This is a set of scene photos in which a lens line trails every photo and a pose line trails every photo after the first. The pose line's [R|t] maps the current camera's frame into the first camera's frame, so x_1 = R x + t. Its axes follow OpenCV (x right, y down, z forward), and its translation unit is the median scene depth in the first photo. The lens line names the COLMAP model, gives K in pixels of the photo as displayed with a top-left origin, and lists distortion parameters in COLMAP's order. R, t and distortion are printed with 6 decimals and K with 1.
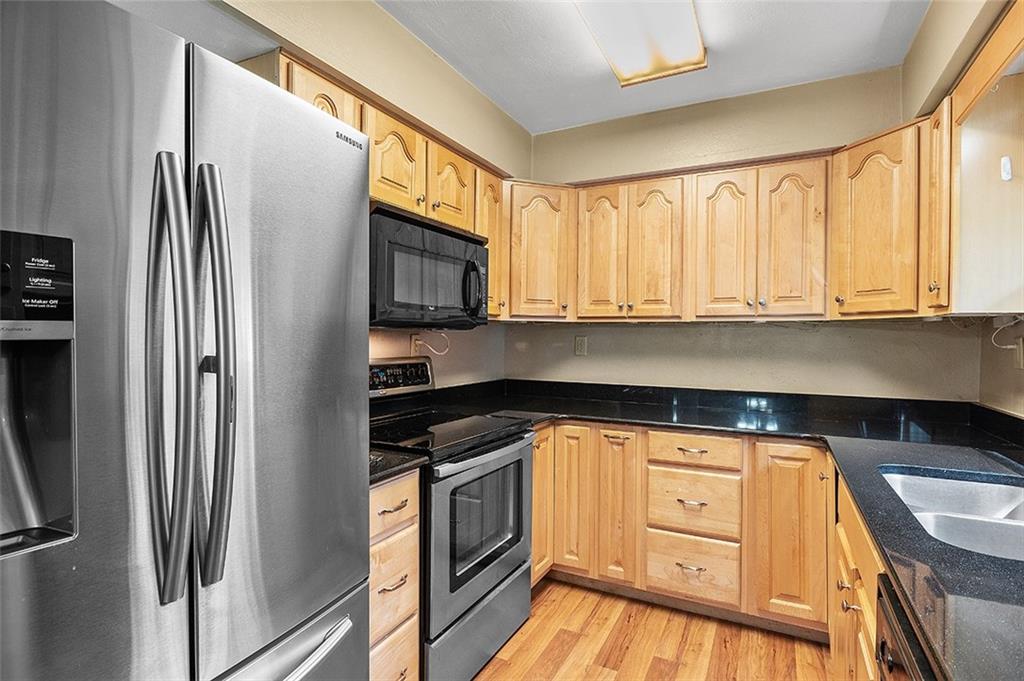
lens RADIAL K [[510.2, 0, 514.4], [0, 510.2, 340.2], [0, 0, 1]] dist [-0.012170, 0.000162]
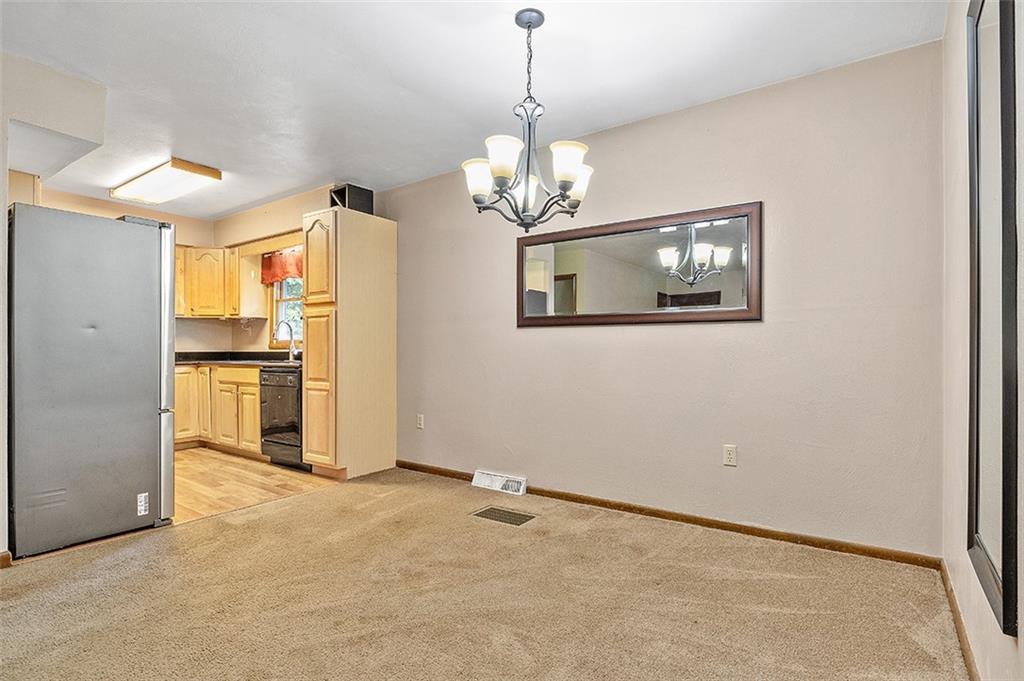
lens RADIAL K [[510.2, 0, 519.6], [0, 510.2, 347.3], [0, 0, 1]] dist [-0.012170, 0.000162]
pose [[0.136161, -0.001780, 0.990685, -1.389907], [0.015004, 0.999887, -0.000265, 0.112880], [-0.990573, 0.014900, 0.136172, -0.783439]]
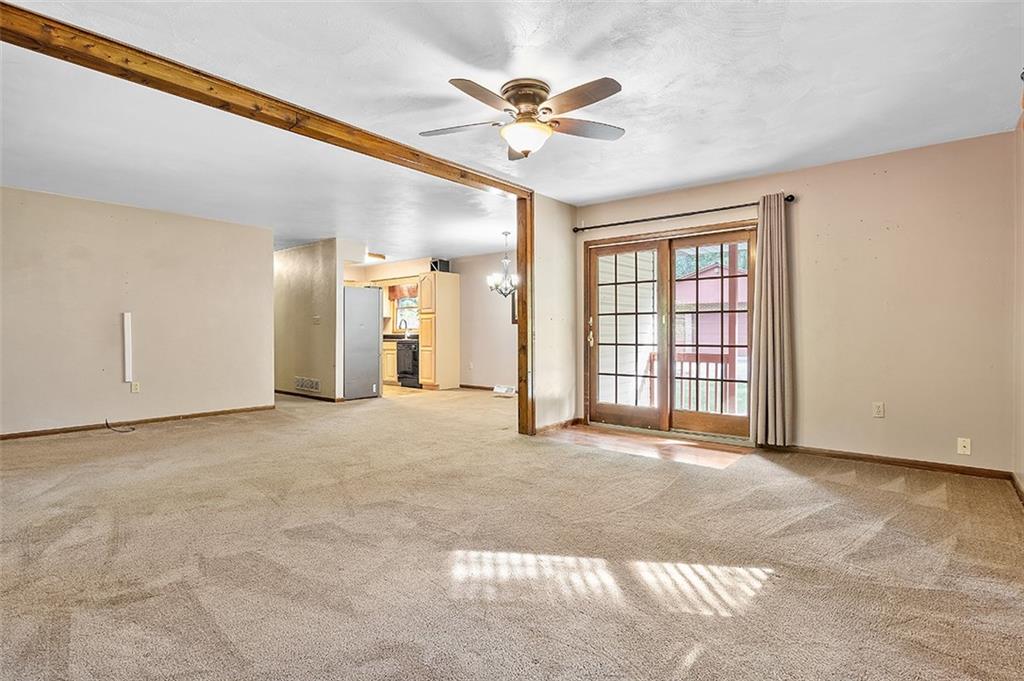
lens RADIAL K [[510.2, 0, 513.3], [0, 510.2, 340.9], [0, 0, 1]] dist [-0.012170, 0.000162]
pose [[0.222652, -0.019377, 0.974705, -3.334732], [0.017918, 0.999715, 0.015781, 0.119299], [-0.974733, 0.013951, 0.222936, -1.364140]]
